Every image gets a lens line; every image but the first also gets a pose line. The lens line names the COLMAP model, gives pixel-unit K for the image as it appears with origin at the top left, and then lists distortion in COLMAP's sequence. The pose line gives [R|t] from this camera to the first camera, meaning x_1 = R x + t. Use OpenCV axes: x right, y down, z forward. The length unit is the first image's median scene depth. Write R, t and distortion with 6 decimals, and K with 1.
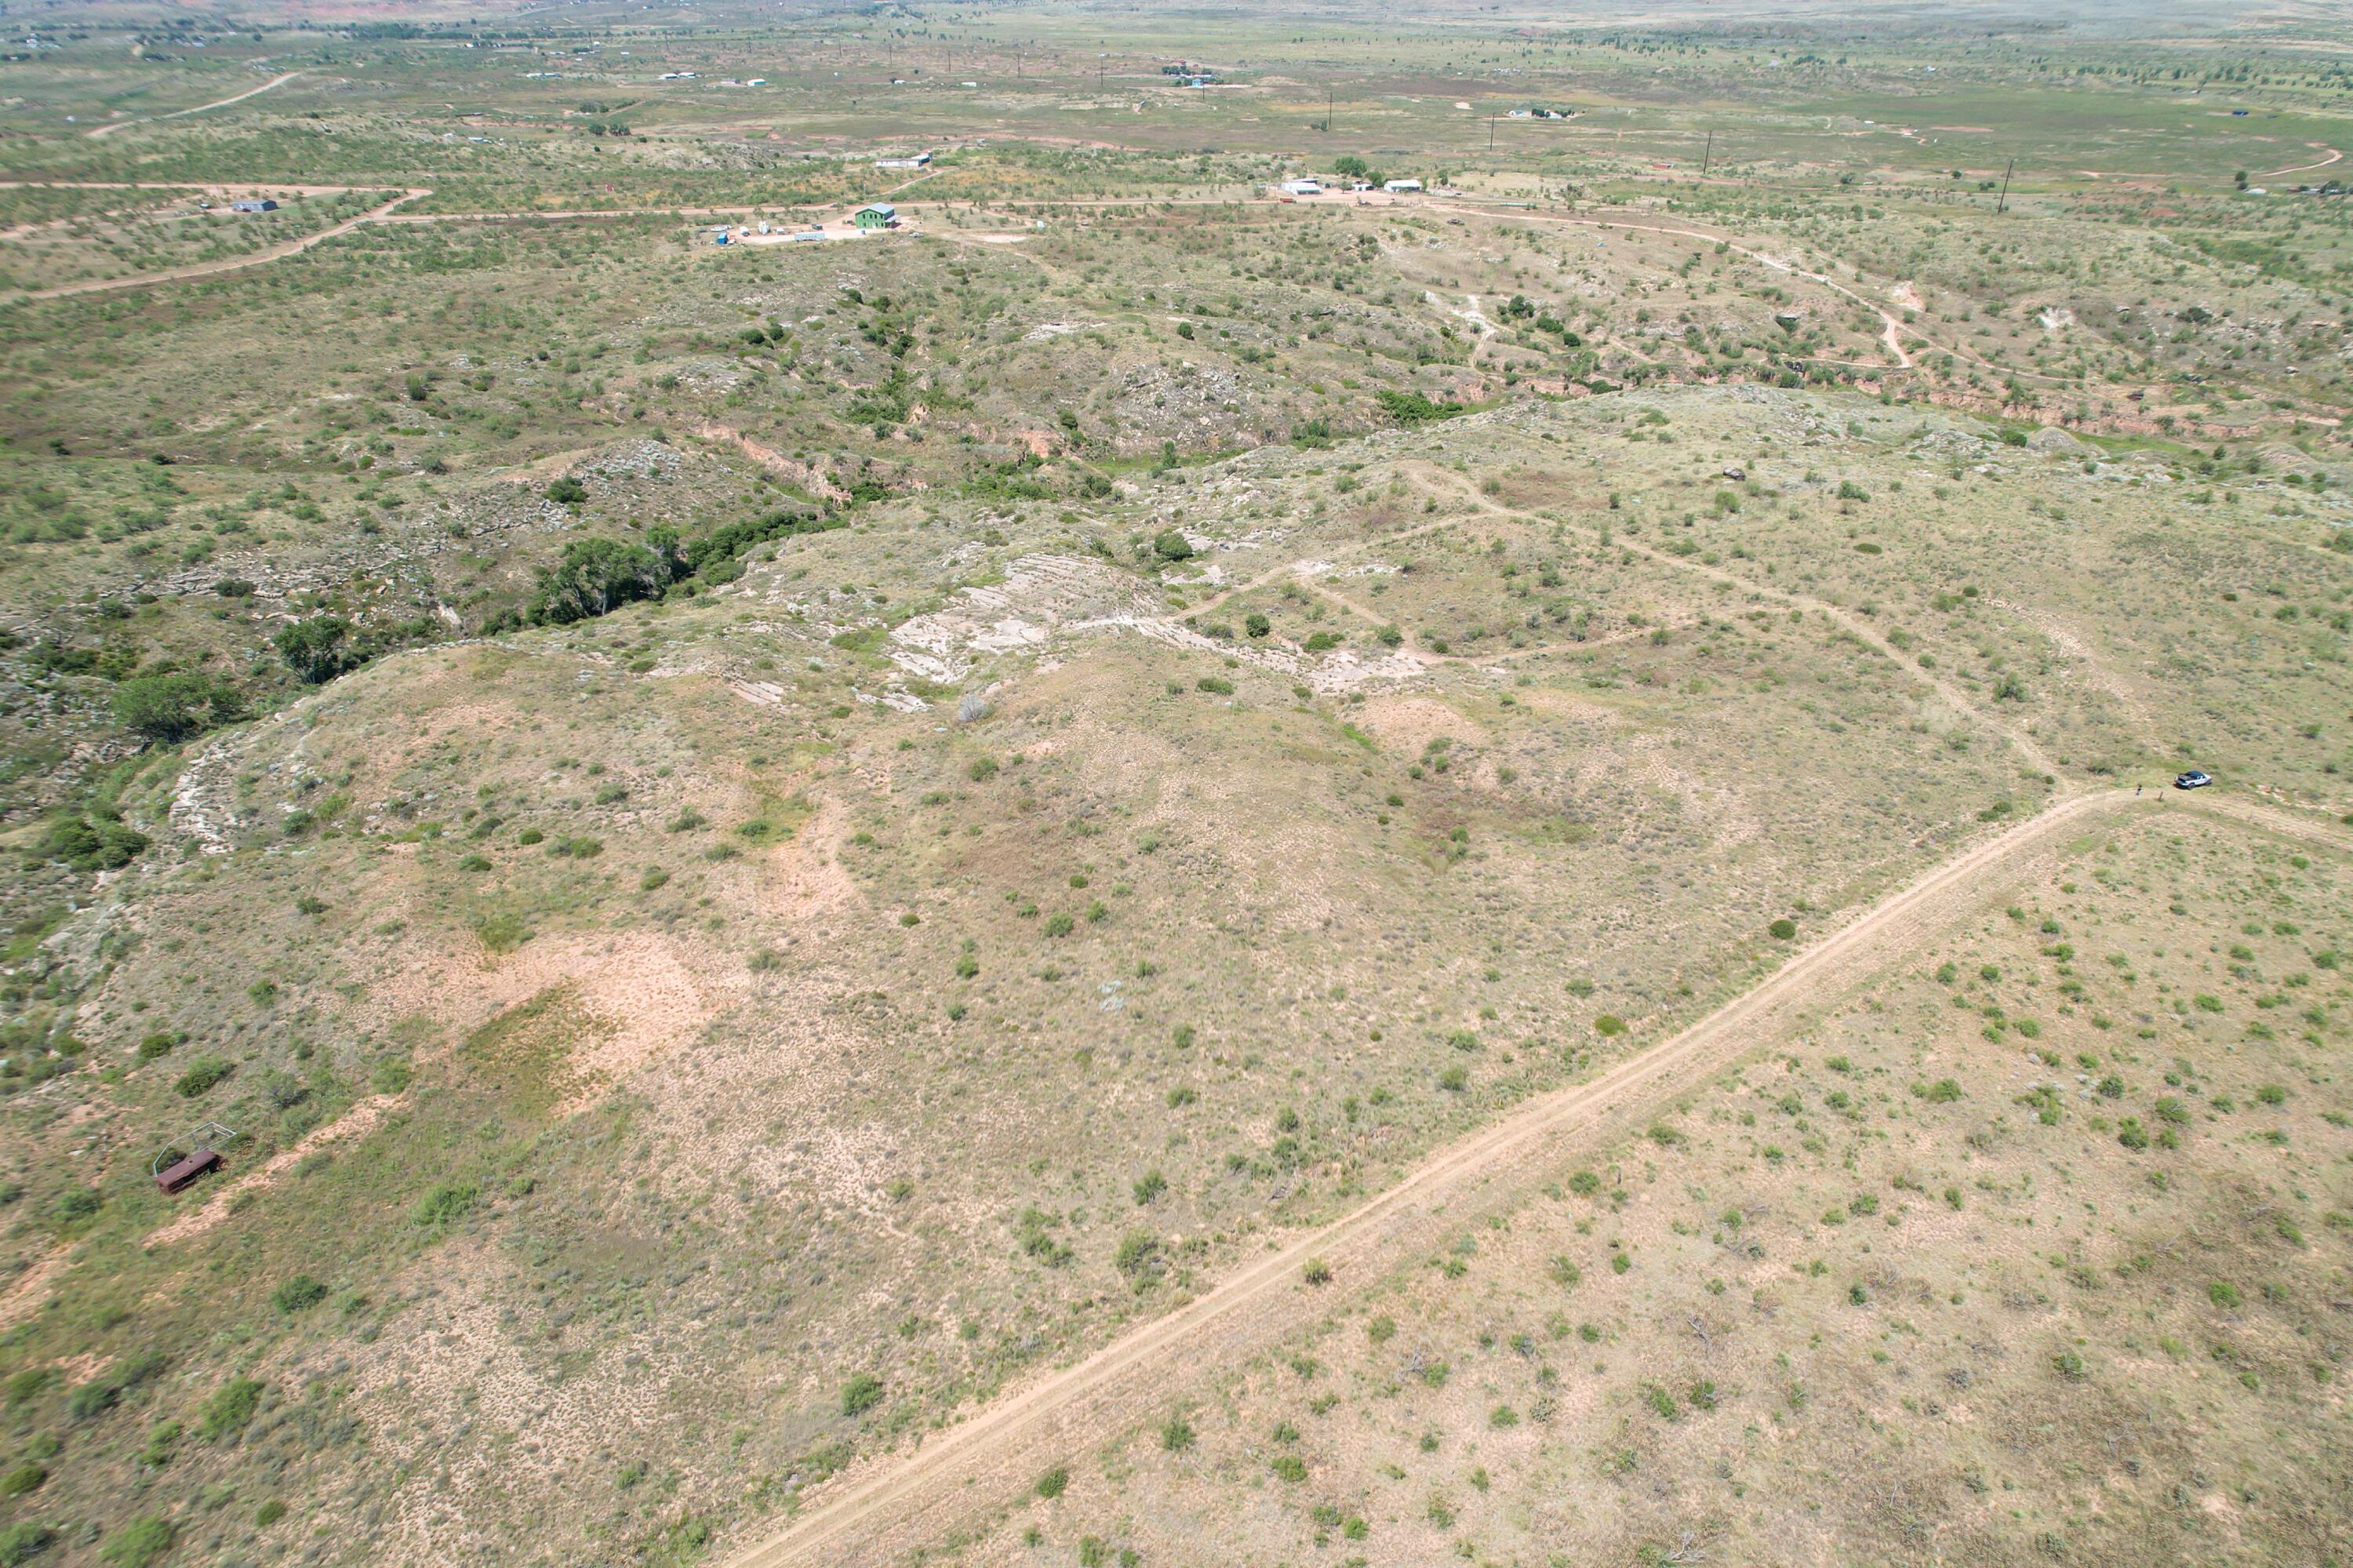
lens RADIAL K [[1515.6, 0, 1176.5], [0, 1515.6, 784.0], [0, 0, 1]] dist [-0.063006, 0.056050]
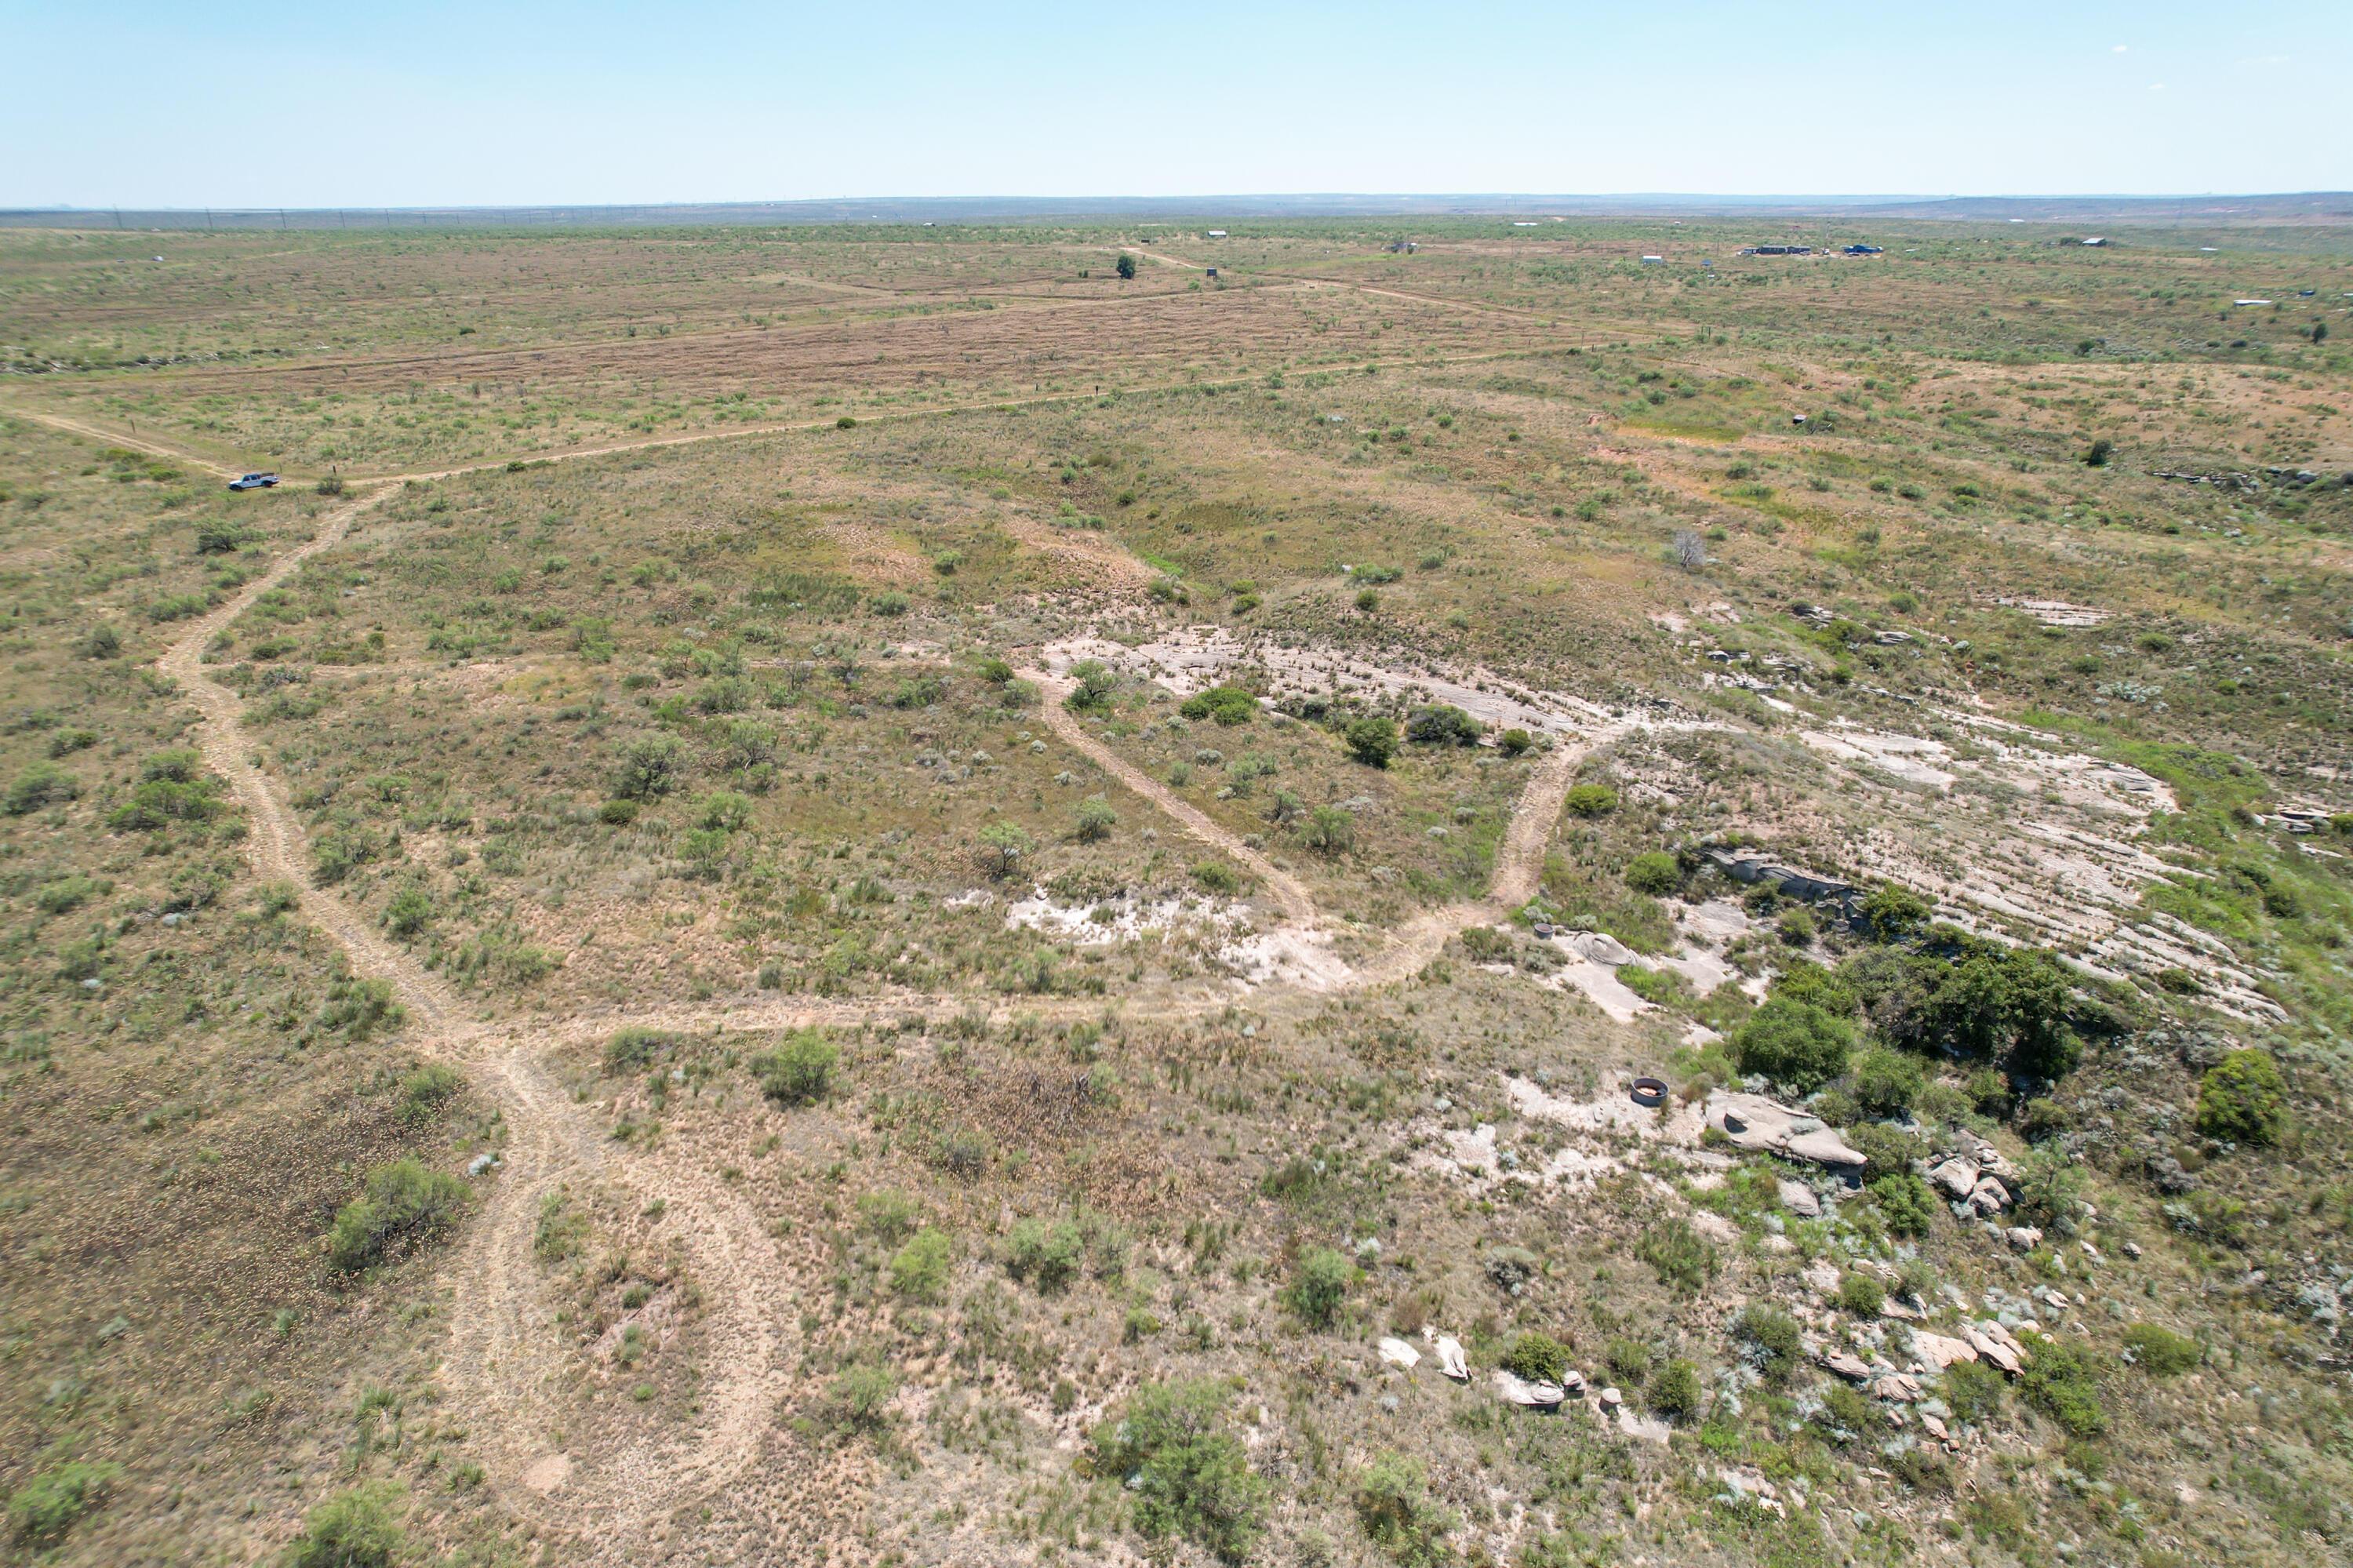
lens RADIAL K [[1502.2, 0, 1184.8], [0, 1502.2, 786.3], [0, 0, 1]] dist [-0.076074, 0.073378]
pose [[-0.994420, 0.042667, -0.096475, 0.162128], [-0.047729, 0.633603, 0.772185, -0.468790], [0.094074, 0.772481, -0.628032, 1.358243]]
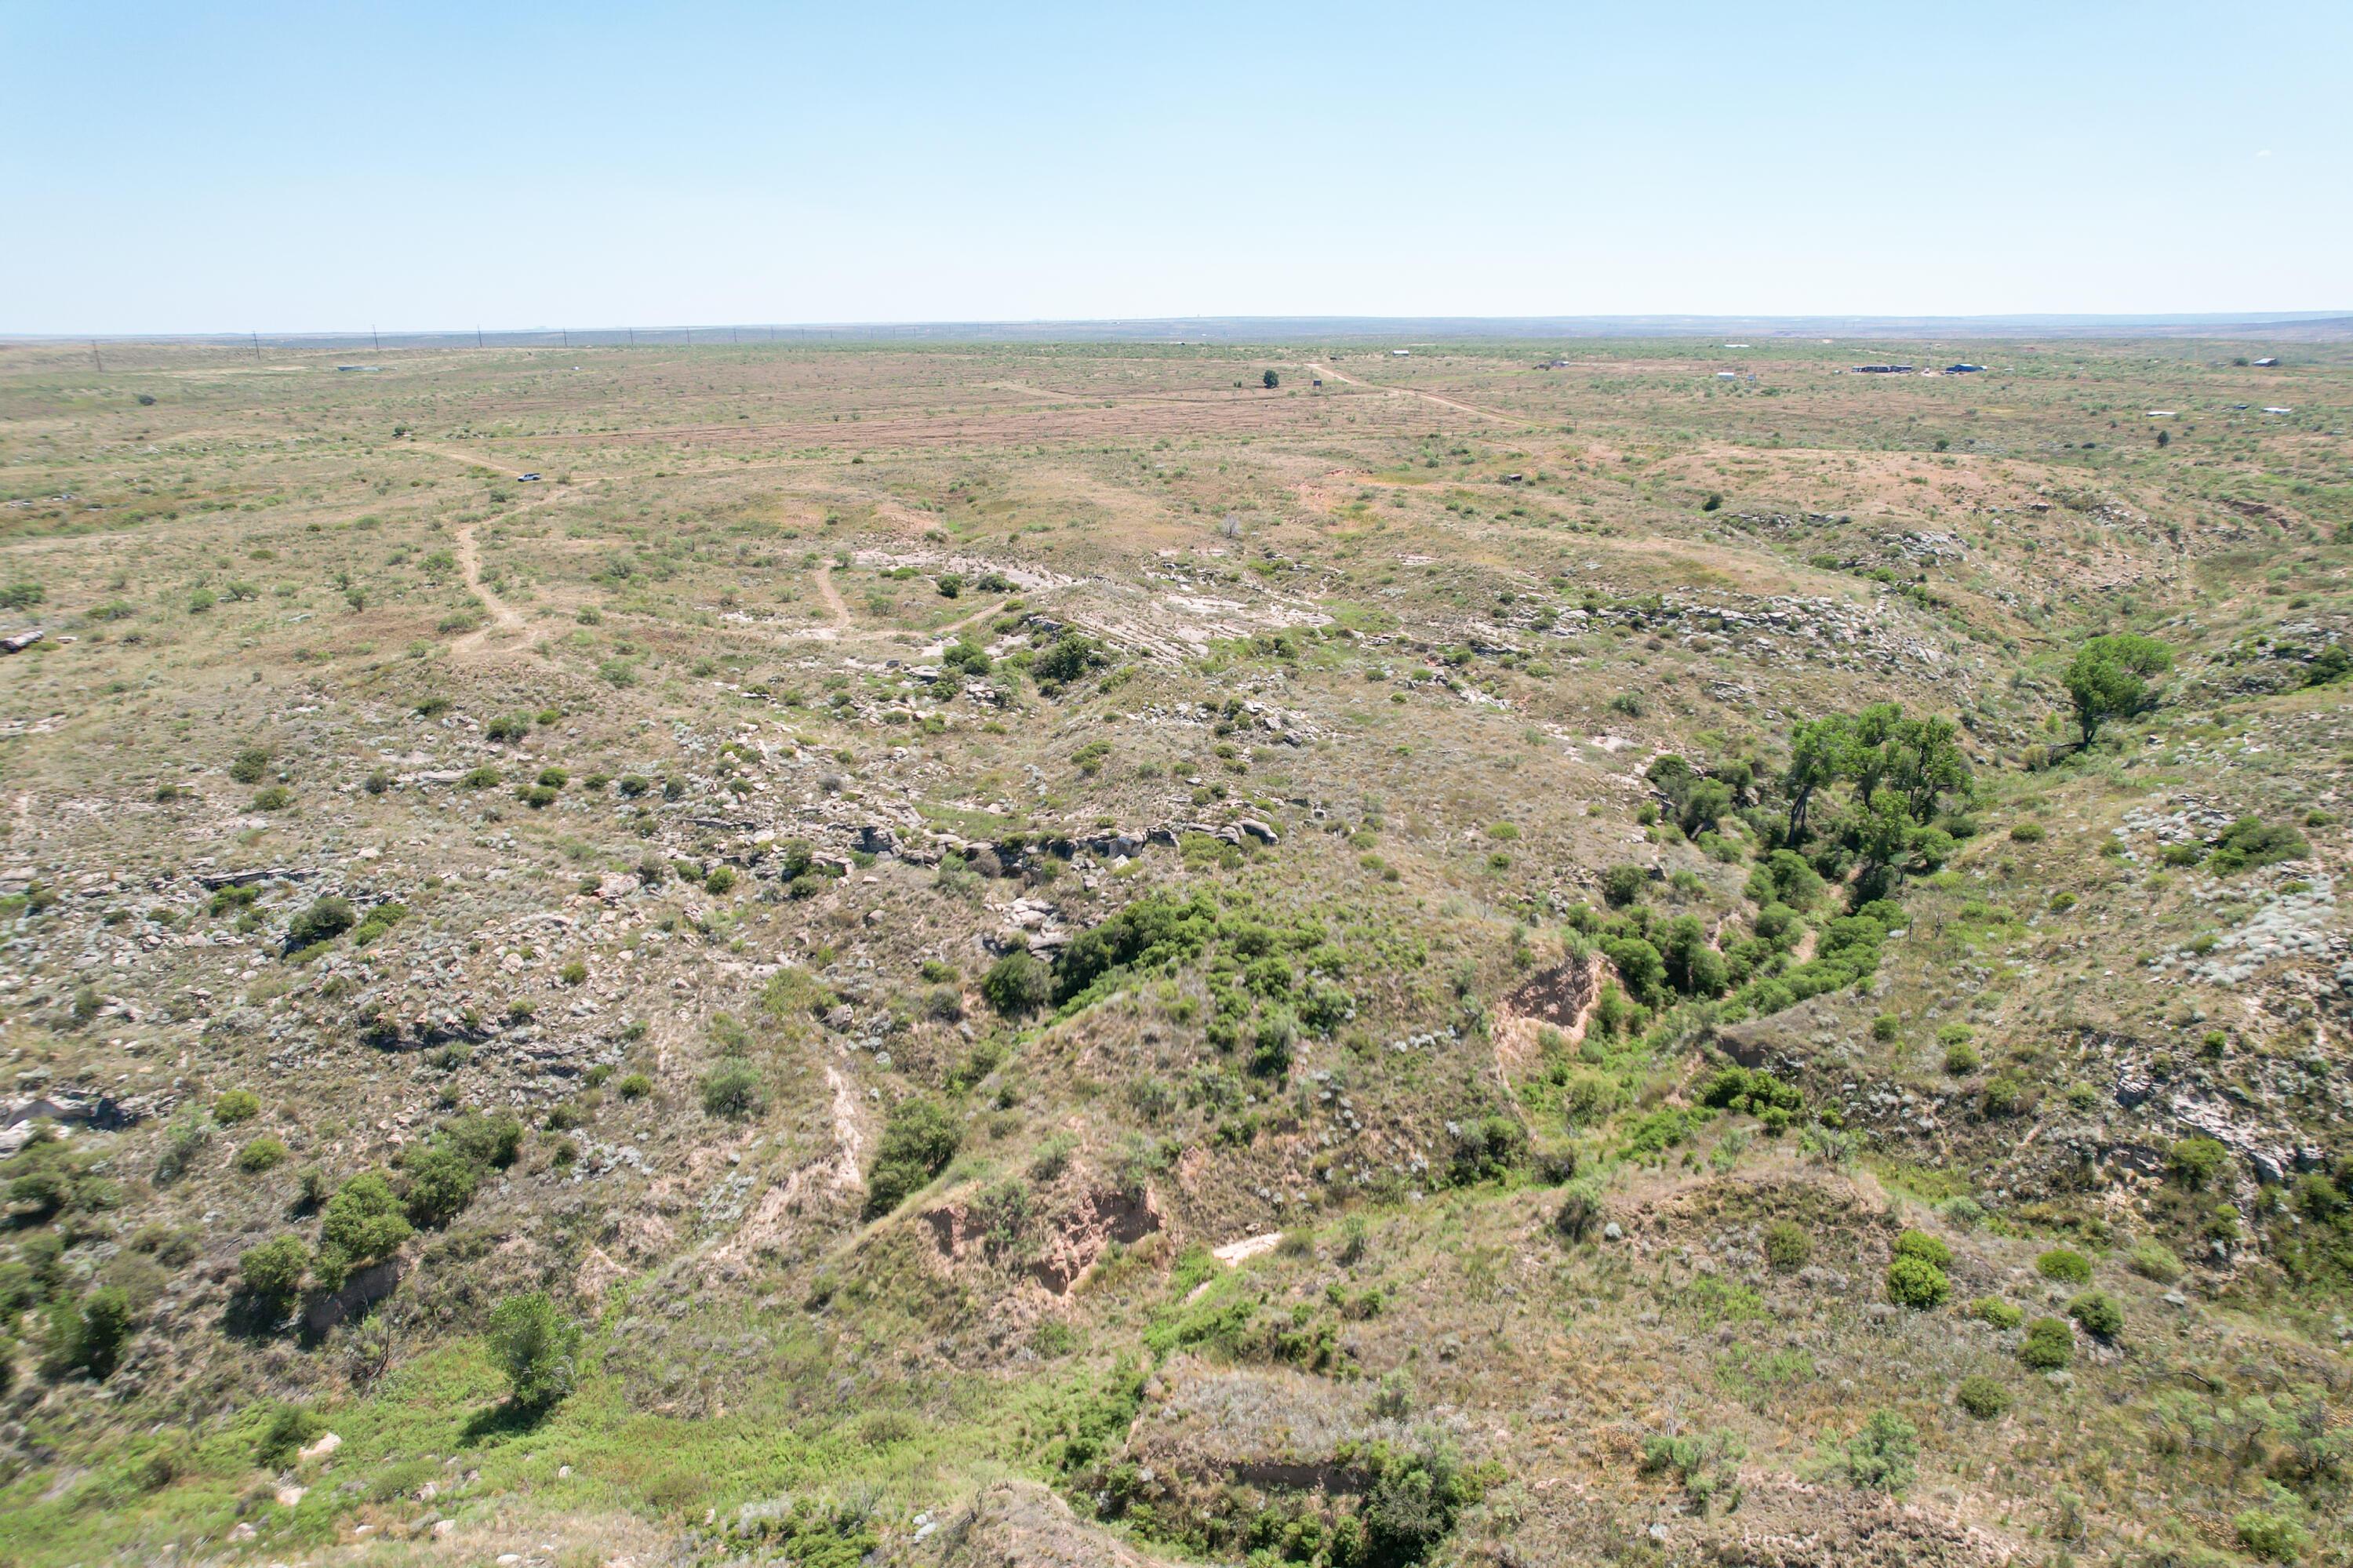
lens RADIAL K [[1499.4, 0, 1176.5], [0, 1499.4, 784.0], [0, 0, 1]] dist [-0.065772, 0.054069]
pose [[-0.992899, -0.028504, 0.115495, -0.219489], [0.064190, 0.689028, 0.721886, -0.741513], [-0.100156, 0.724174, -0.682306, 1.827462]]
